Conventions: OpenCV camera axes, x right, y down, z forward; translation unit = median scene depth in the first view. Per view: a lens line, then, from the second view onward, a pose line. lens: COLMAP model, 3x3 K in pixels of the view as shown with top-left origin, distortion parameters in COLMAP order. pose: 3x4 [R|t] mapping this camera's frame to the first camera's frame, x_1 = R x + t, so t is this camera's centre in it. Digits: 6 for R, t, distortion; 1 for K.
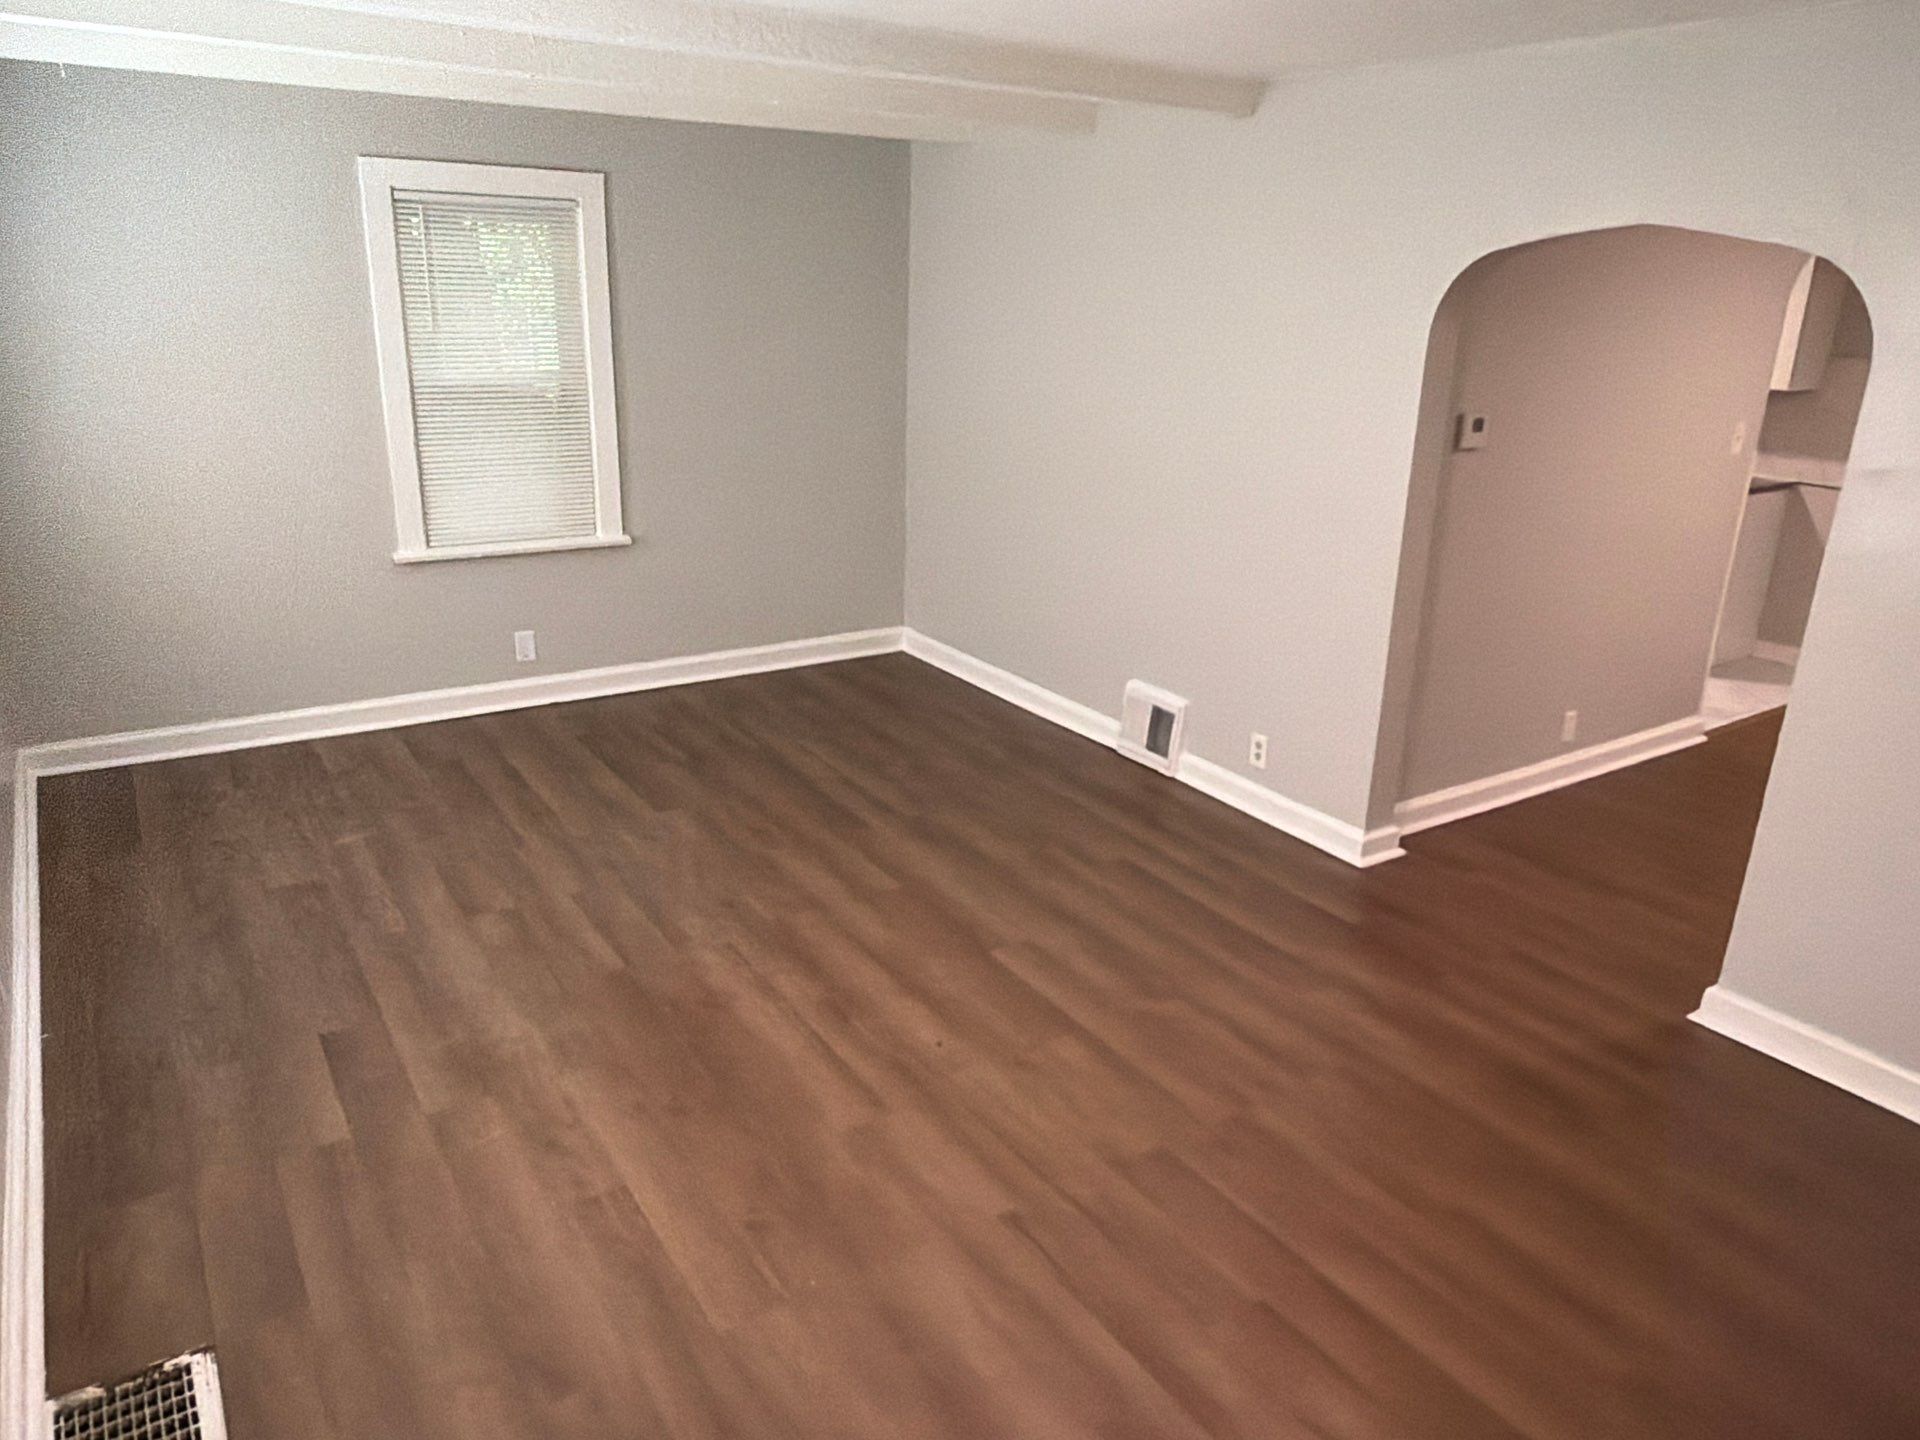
lens RADIAL K [[1320.8, 0, 956.9], [0, 1320.8, 723.8], [0, 0, 1]] dist [0.004726, 0.011301]
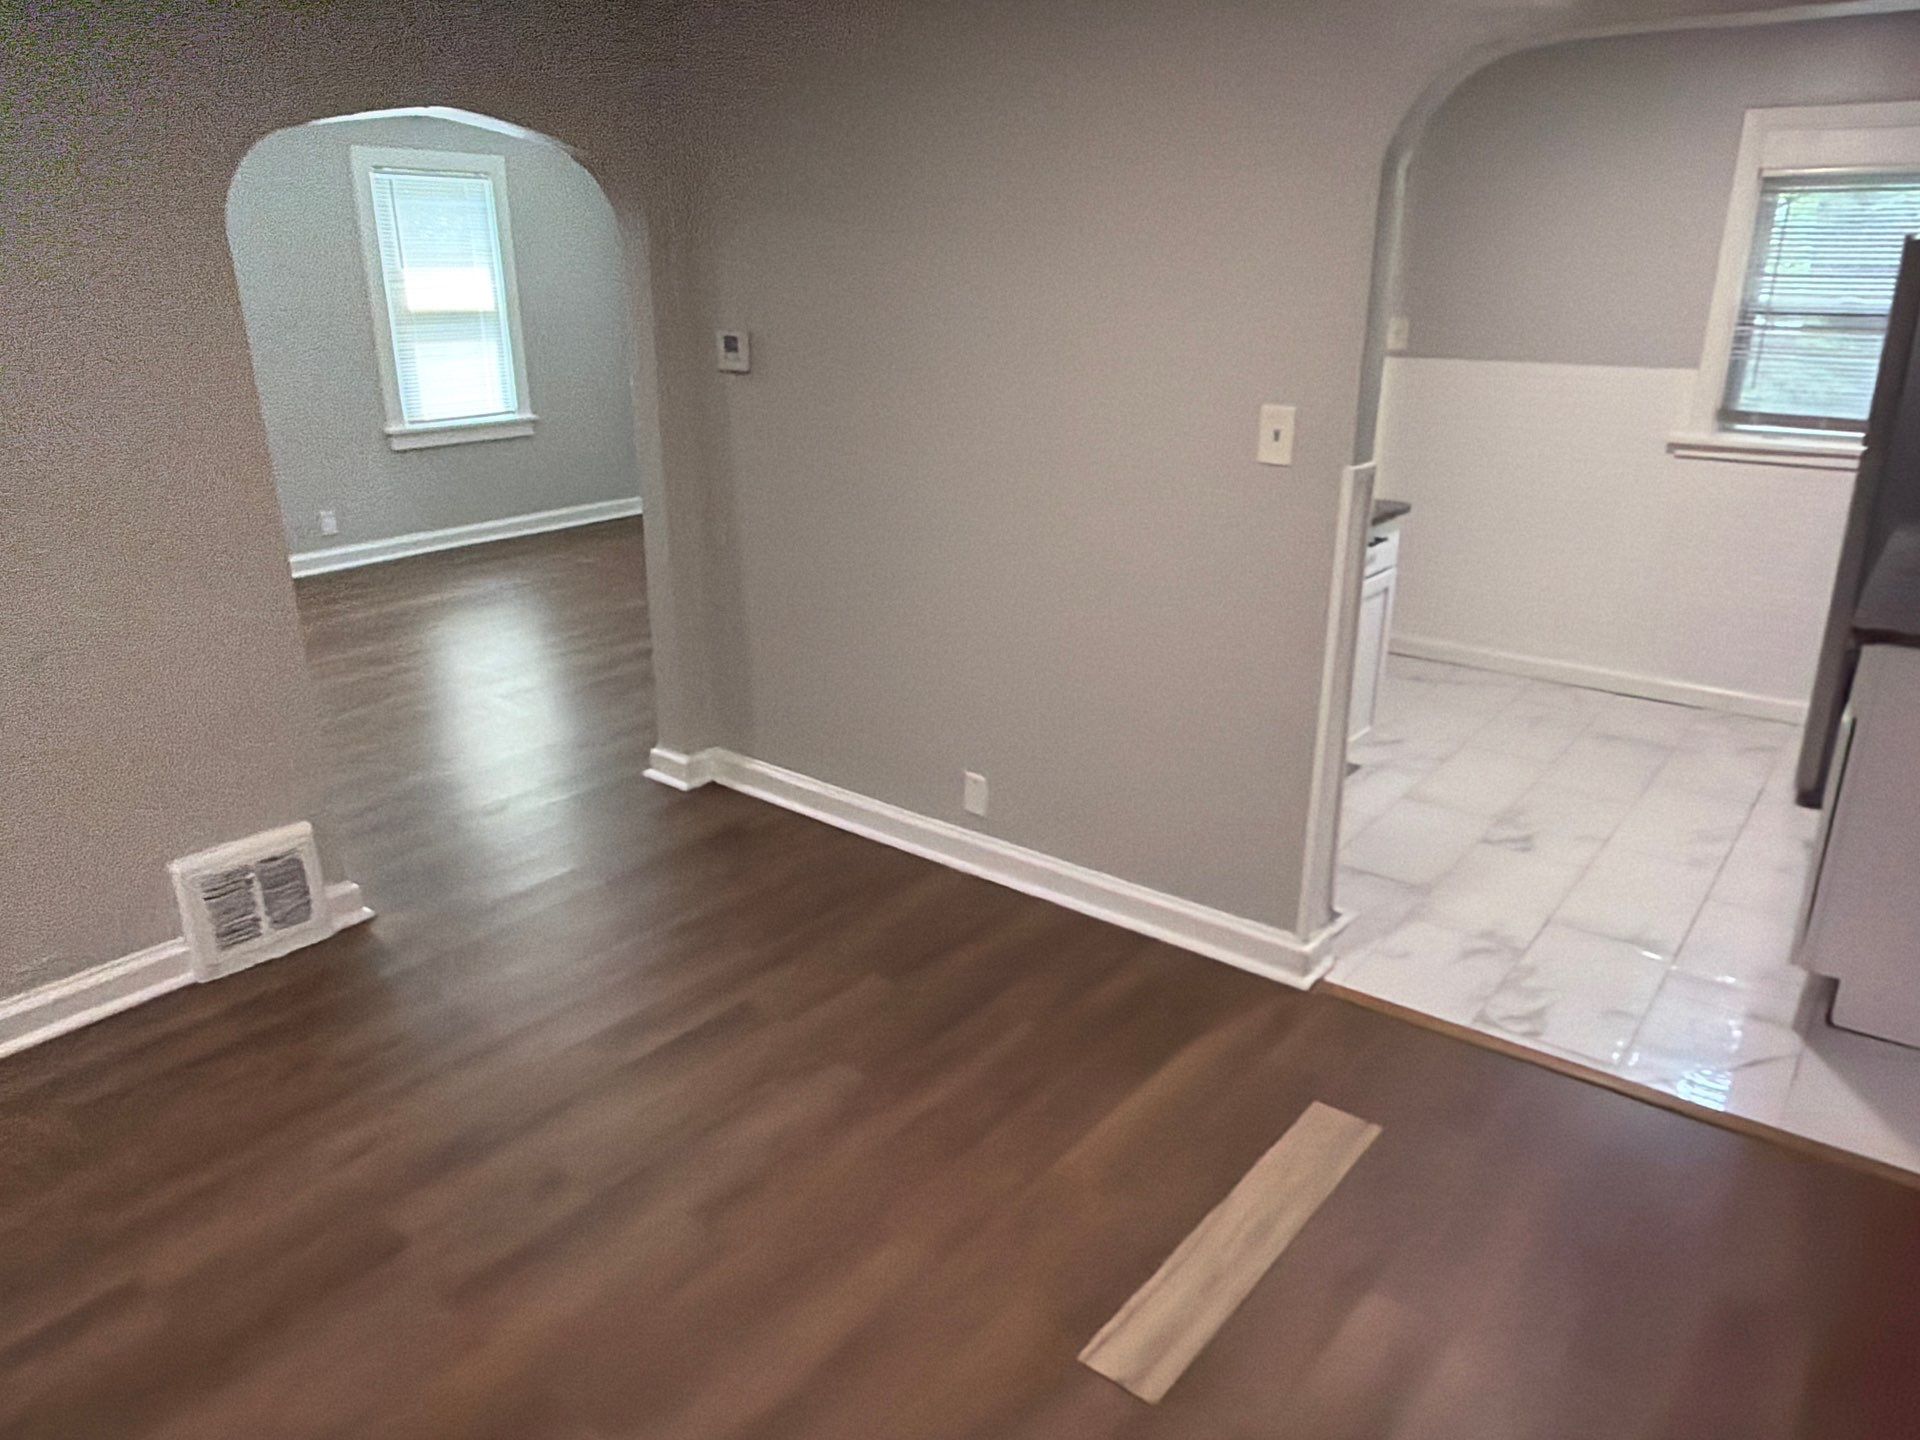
lens RADIAL K [[1320.8, 0, 961.6], [0, 1320.8, 722.5], [0, 0, 1]] dist [0.004726, 0.011301]
pose [[0.296167, 0.290148, -0.909999, 1.455866], [-0.303498, 0.931954, 0.198372, -0.230978], [0.905635, 0.217432, 0.364074, 0.946677]]
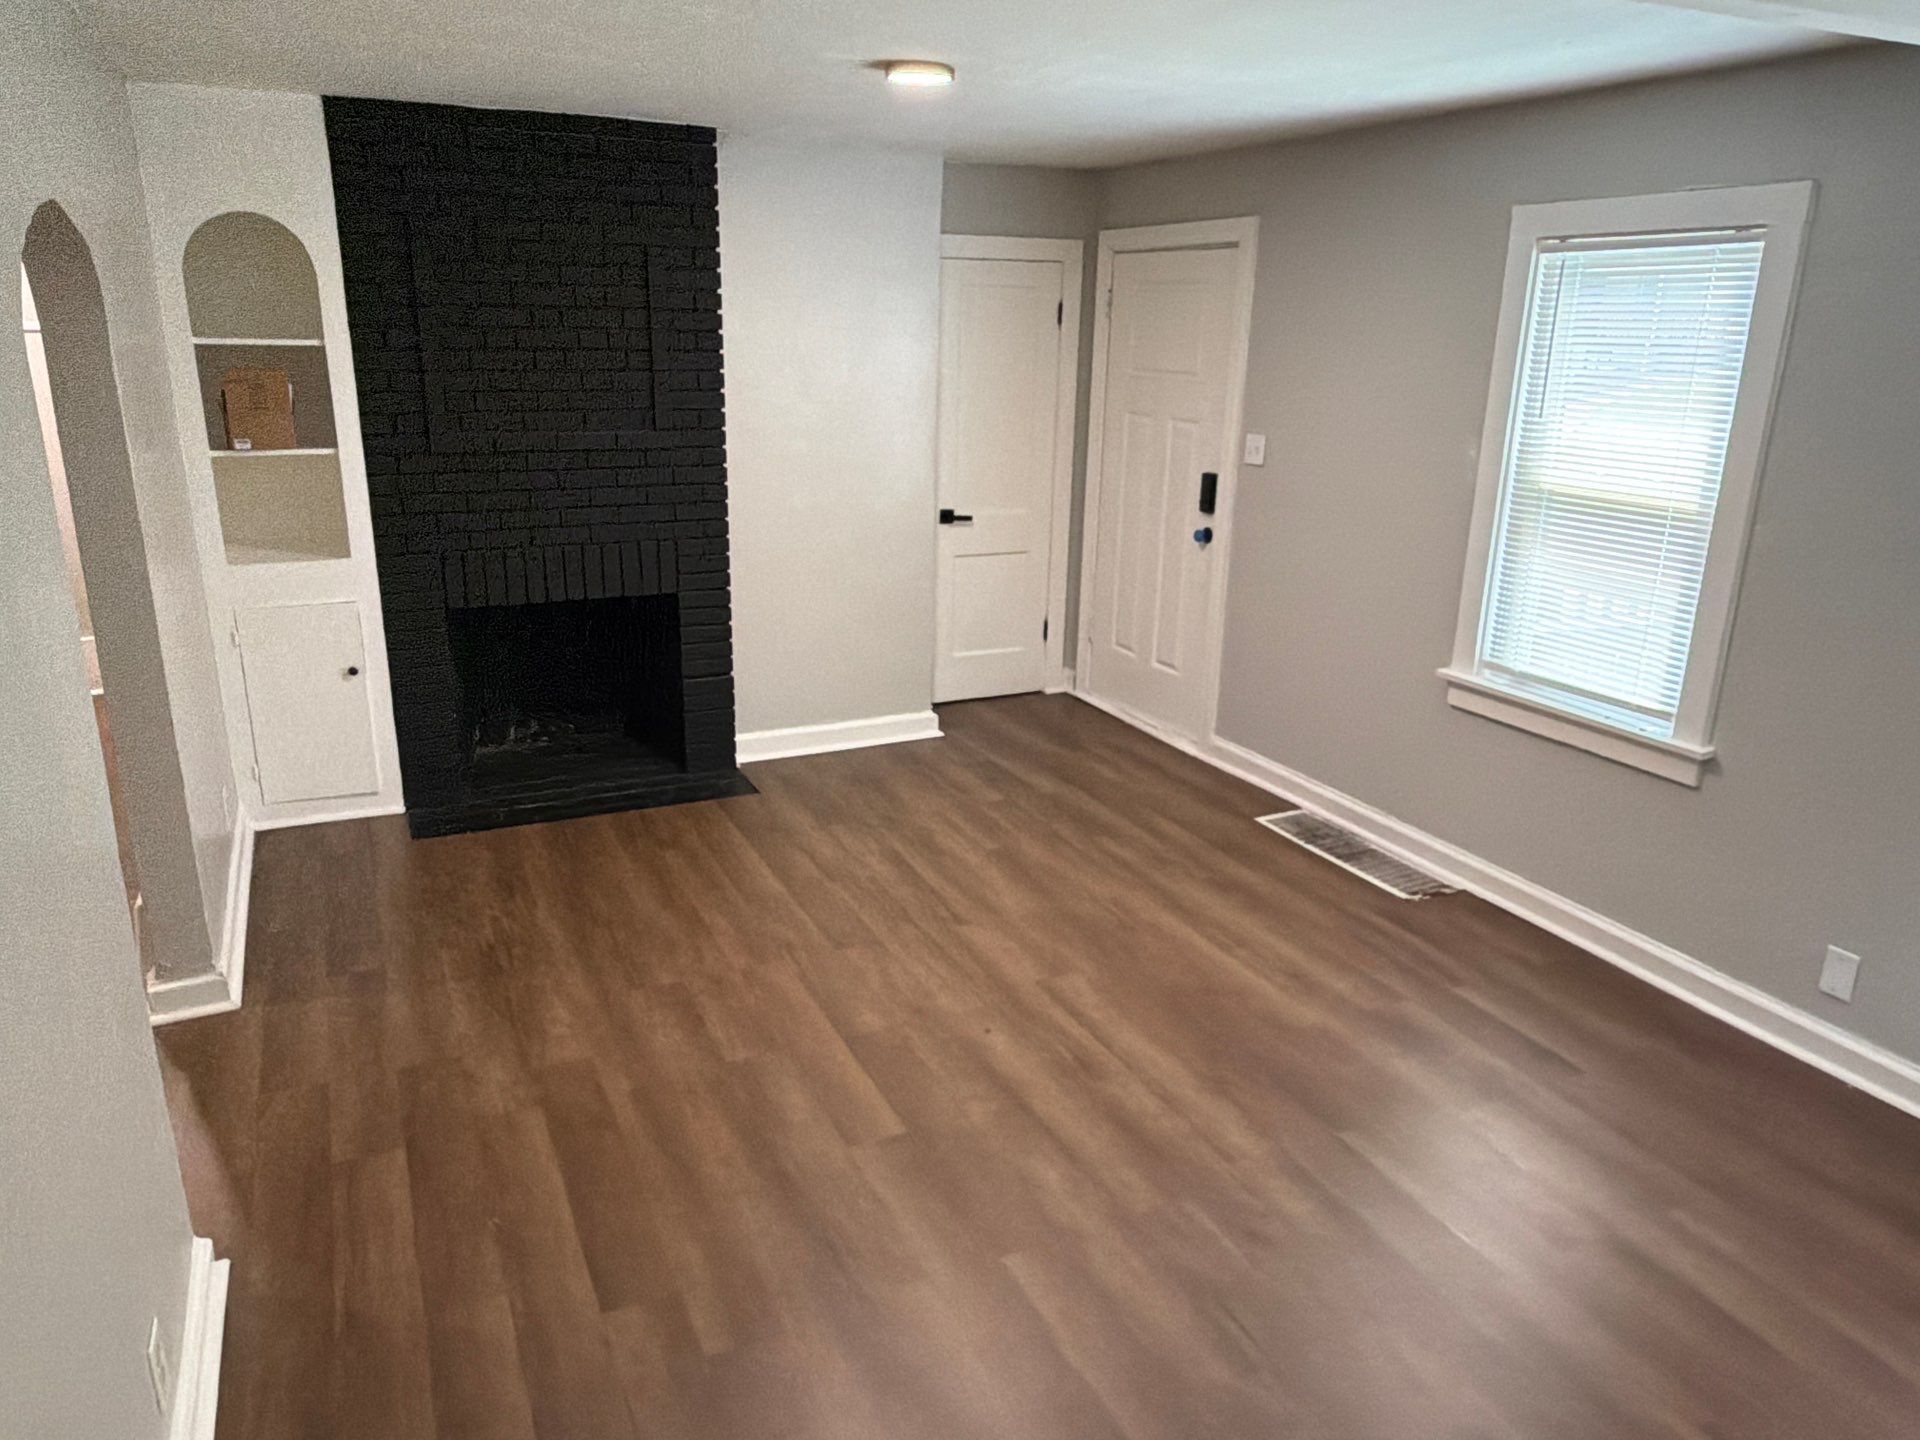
lens RADIAL K [[1320.8, 0, 962.3], [0, 1320.8, 717.1], [0, 0, 1]] dist [0.004726, 0.011301]
pose [[-0.990143, -0.082897, 0.112894, -0.090196], [-0.000821, 0.809460, 0.587175, -0.575689], [-0.140058, 0.581294, -0.801549, 1.678285]]
